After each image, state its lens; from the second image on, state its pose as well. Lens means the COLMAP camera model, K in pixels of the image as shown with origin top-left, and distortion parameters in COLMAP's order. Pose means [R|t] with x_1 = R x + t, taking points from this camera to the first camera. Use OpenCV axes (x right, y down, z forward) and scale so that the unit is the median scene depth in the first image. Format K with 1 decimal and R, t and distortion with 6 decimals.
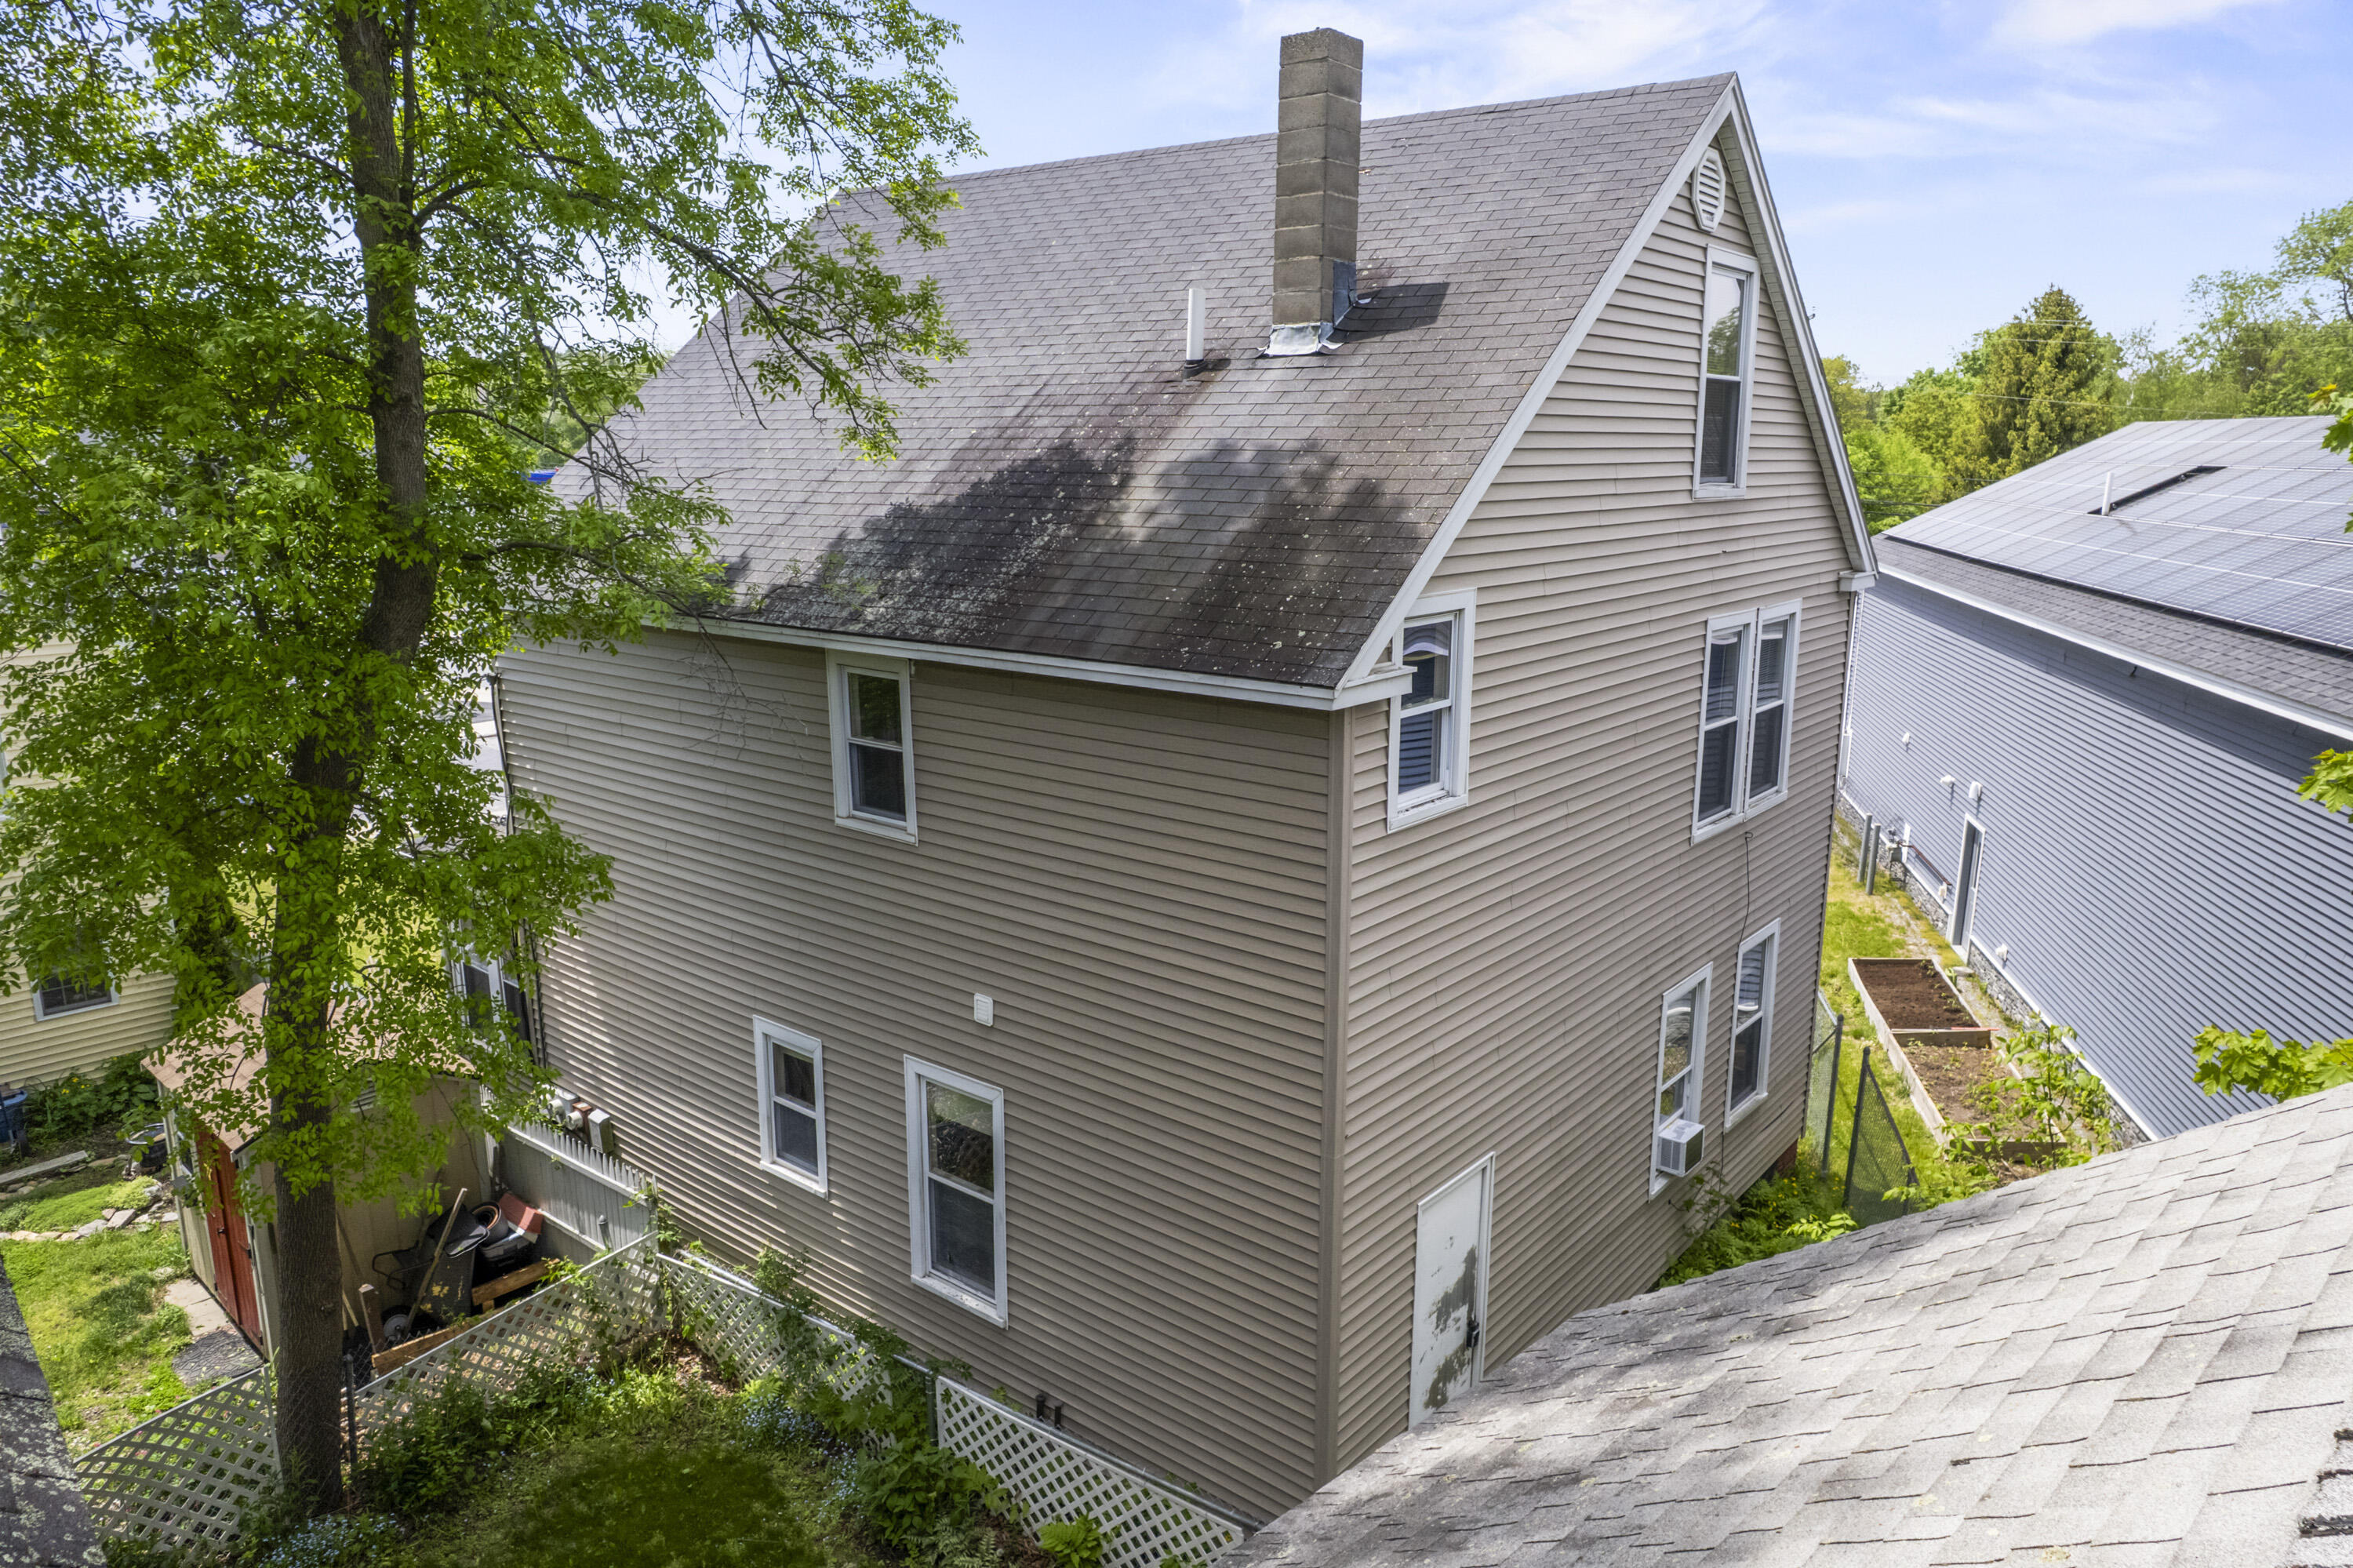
lens RADIAL K [[1586.0, 0, 1176.5], [0, 1586.0, 784.0], [0, 0, 1]] dist [-0.003073, 0.000696]
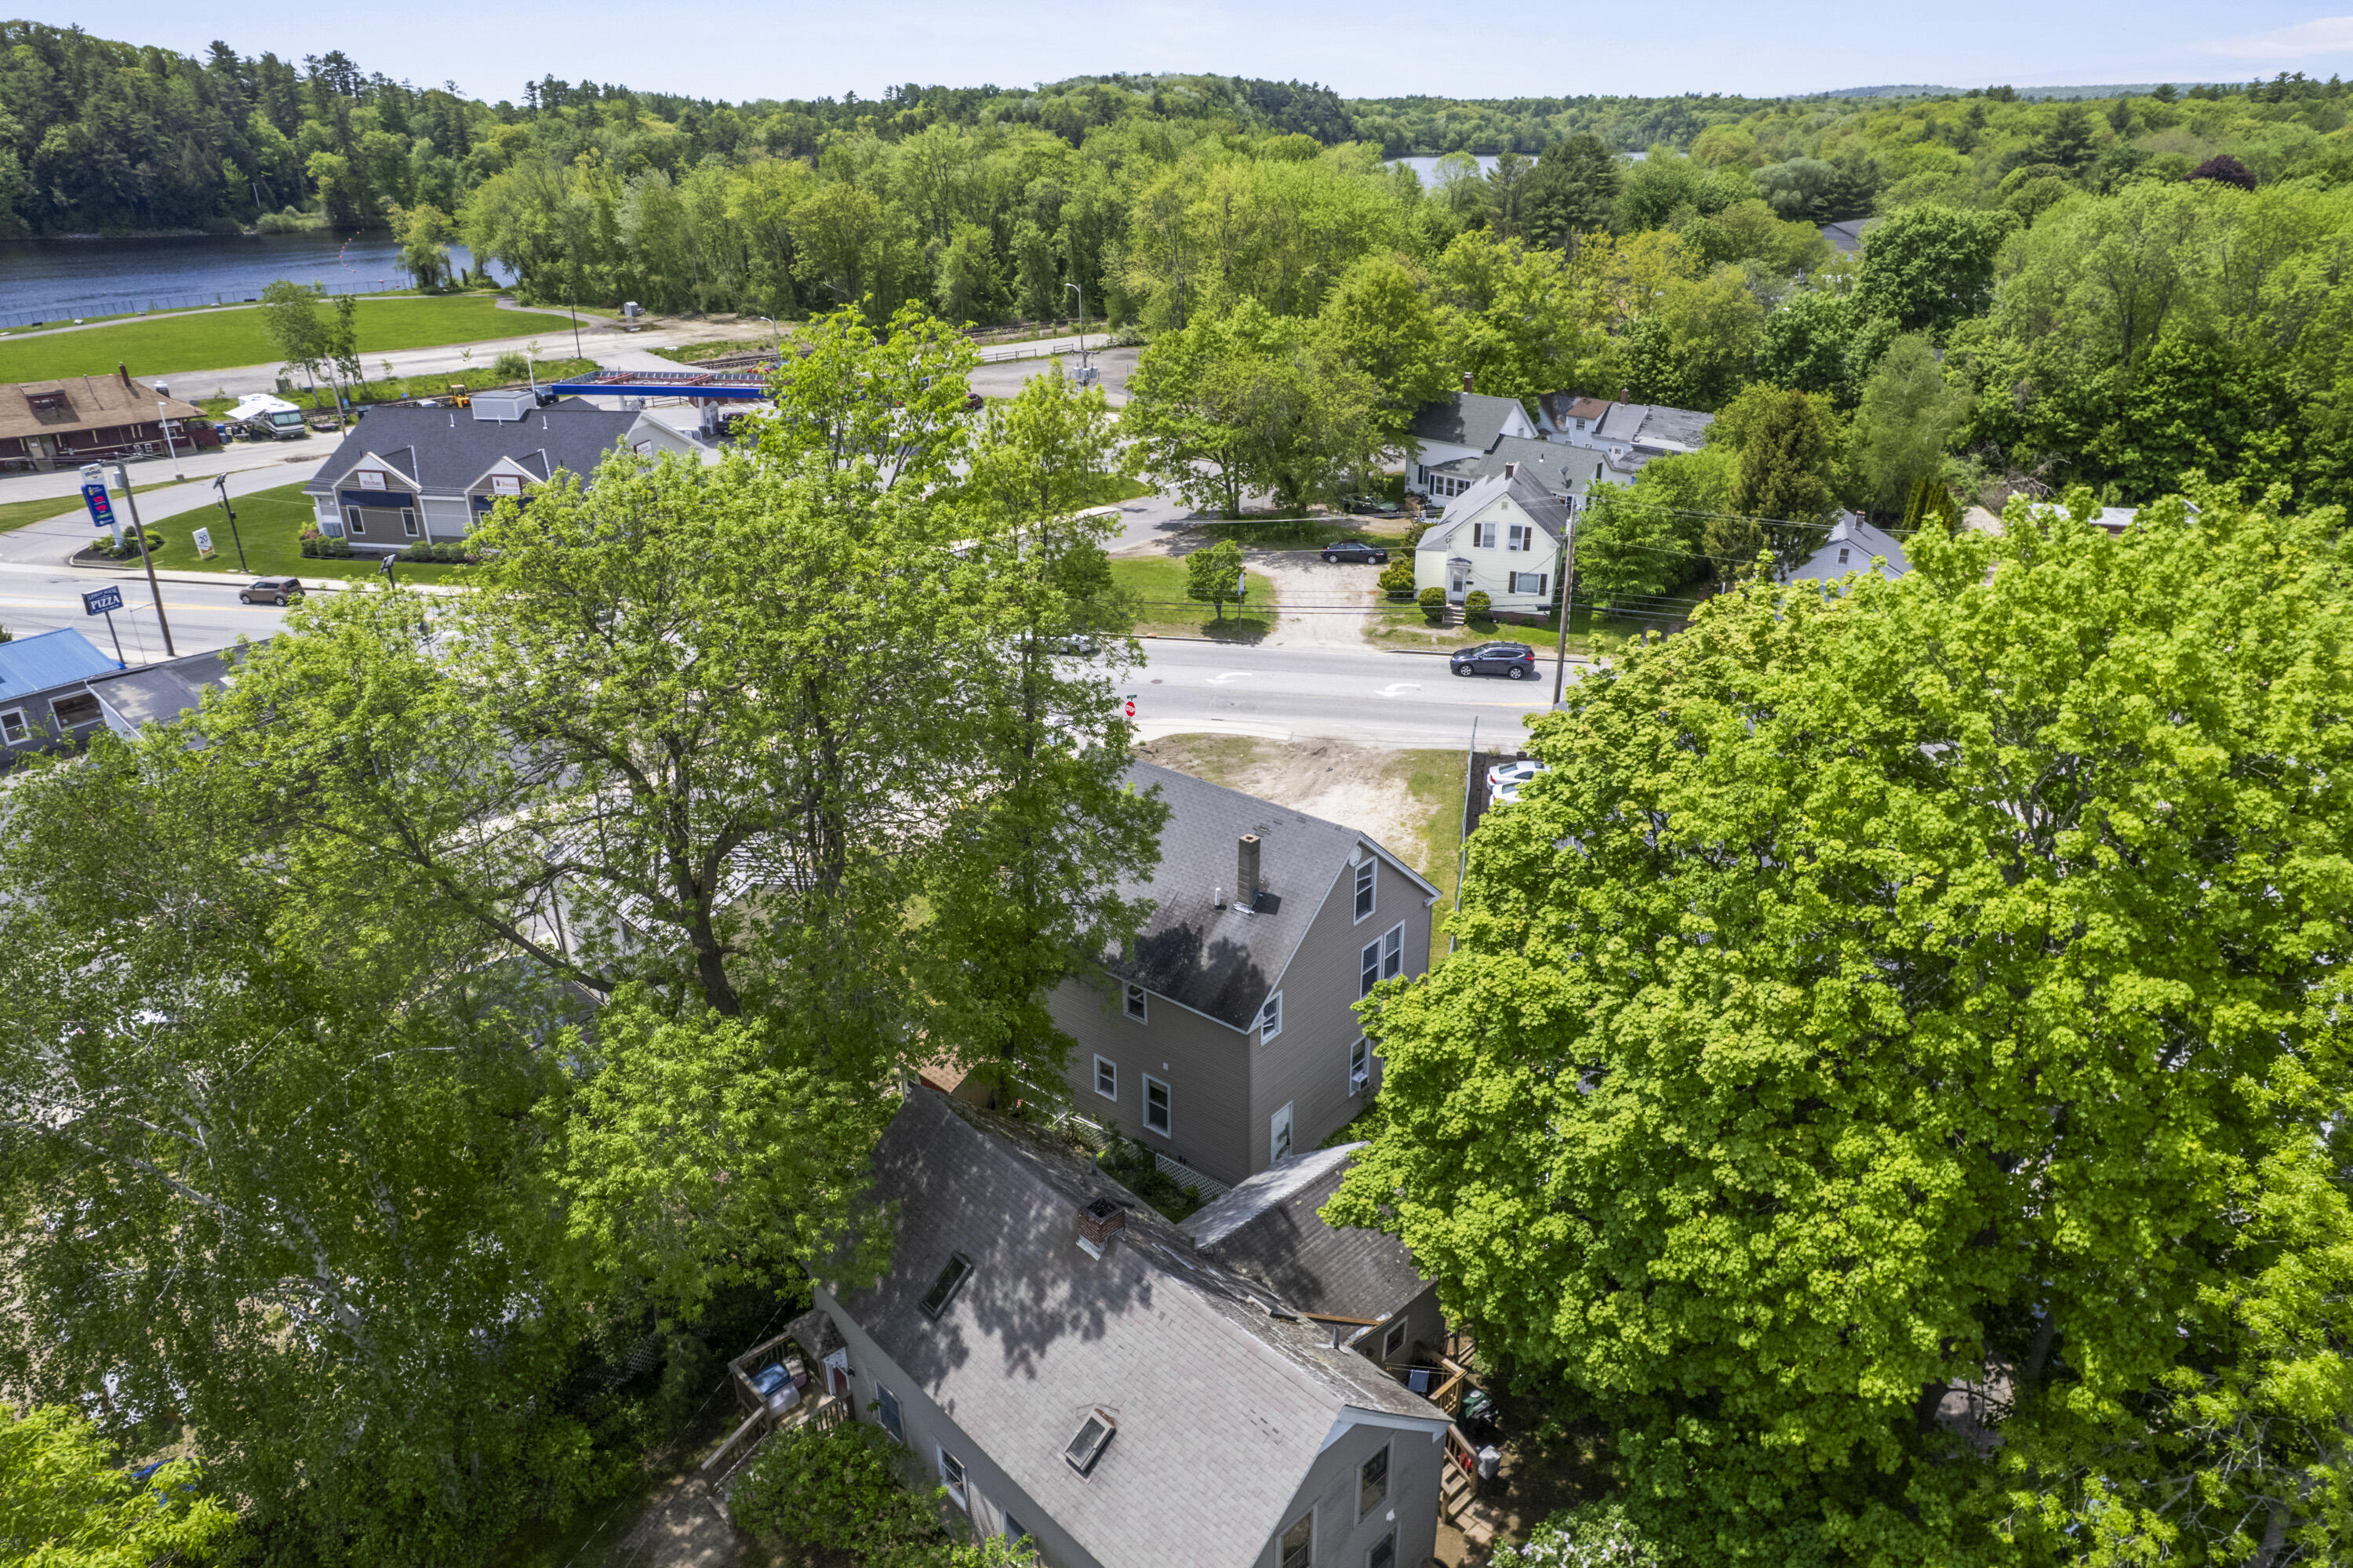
lens RADIAL K [[1586.0, 0, 1176.5], [0, 1586.0, 784.0], [0, 0, 1]] dist [-0.003073, 0.000696]
pose [[0.999923, -0.009024, -0.008570, -0.053556], [0.010504, 0.981286, 0.192269, -1.317286], [0.006675, -0.192344, 0.981305, -2.768618]]
